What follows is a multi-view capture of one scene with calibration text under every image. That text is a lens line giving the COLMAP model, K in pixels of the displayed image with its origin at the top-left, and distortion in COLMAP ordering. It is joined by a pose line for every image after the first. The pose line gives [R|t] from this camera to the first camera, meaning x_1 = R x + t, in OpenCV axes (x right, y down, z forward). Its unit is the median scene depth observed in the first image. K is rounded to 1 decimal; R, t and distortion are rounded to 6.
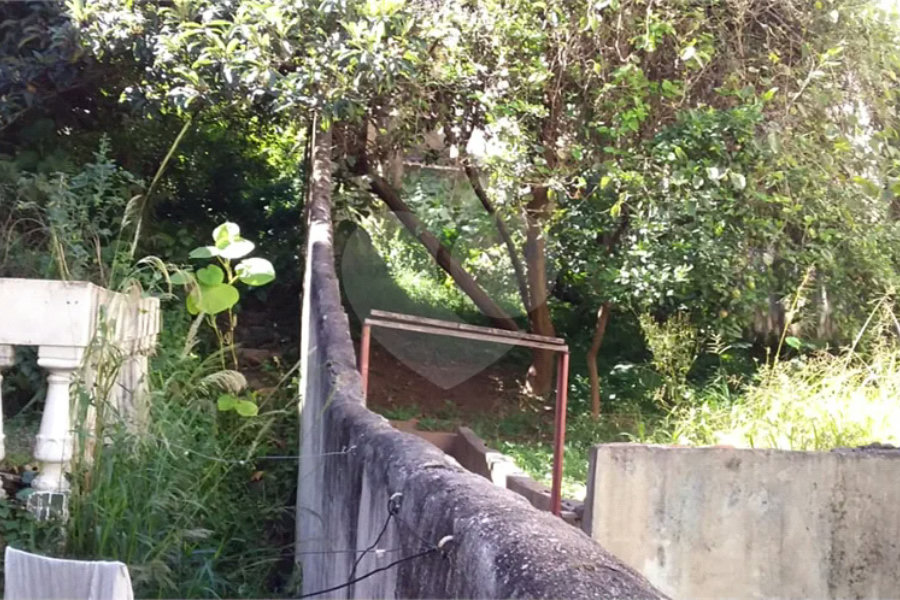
lens RADIAL K [[1134.1, 0, 451.0], [0, 1134.1, 299.9], [0, 0, 1]] dist [0.059572, 0.000000]
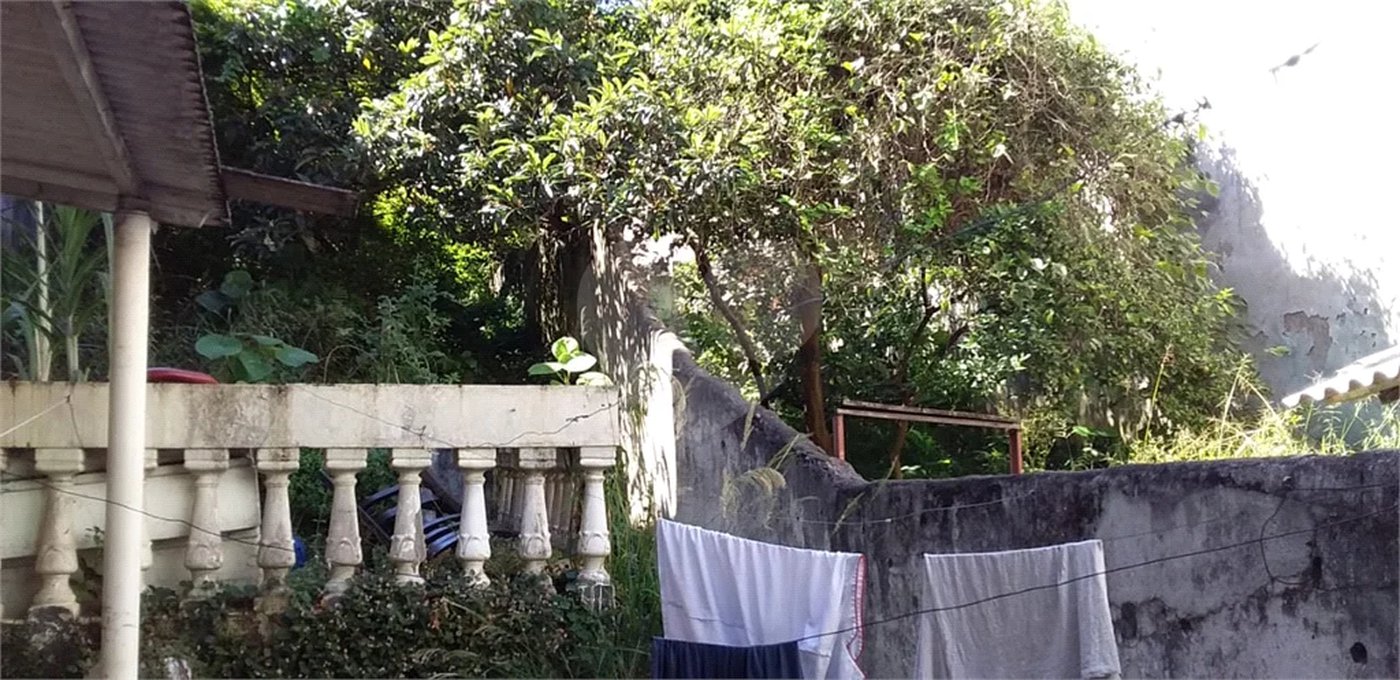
lens RADIAL K [[1280.0, 0, 693.4], [0, 1280.0, 350.2], [0, 0, 1]] dist [0.050007, 0.000000]
pose [[0.992284, -0.055123, 0.111054, -0.201719], [0.061805, 0.996422, -0.057651, 0.013350], [-0.107479, 0.064070, 0.992141, -0.108854]]
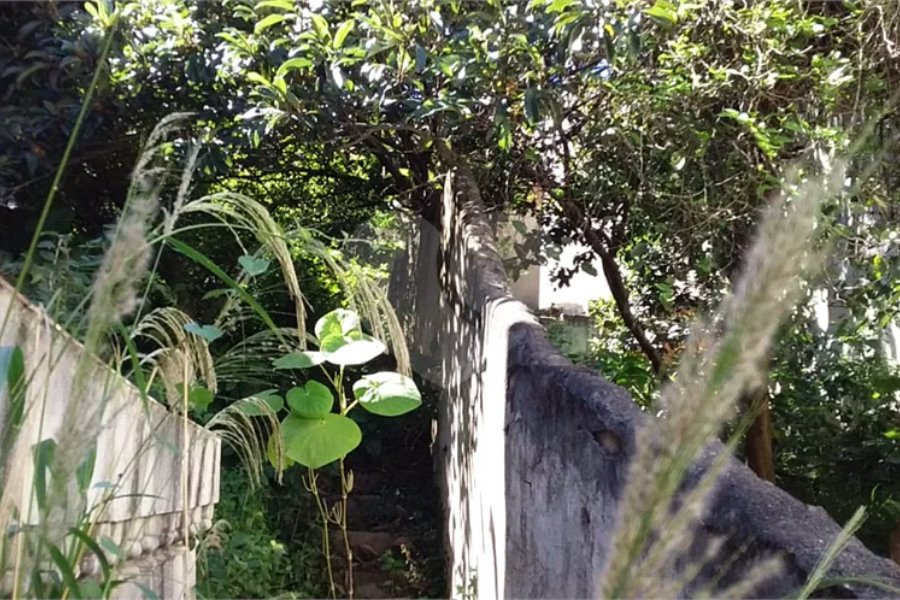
lens RADIAL K [[1134.1, 0, 448.8], [0, 1134.1, 303.2], [0, 0, 1]] dist [0.059572, 0.000000]
pose [[0.999180, -0.015162, -0.037543, -0.114717], [0.009145, 0.987786, -0.155551, 0.018193], [0.039443, 0.155080, 0.987114, 0.419602]]
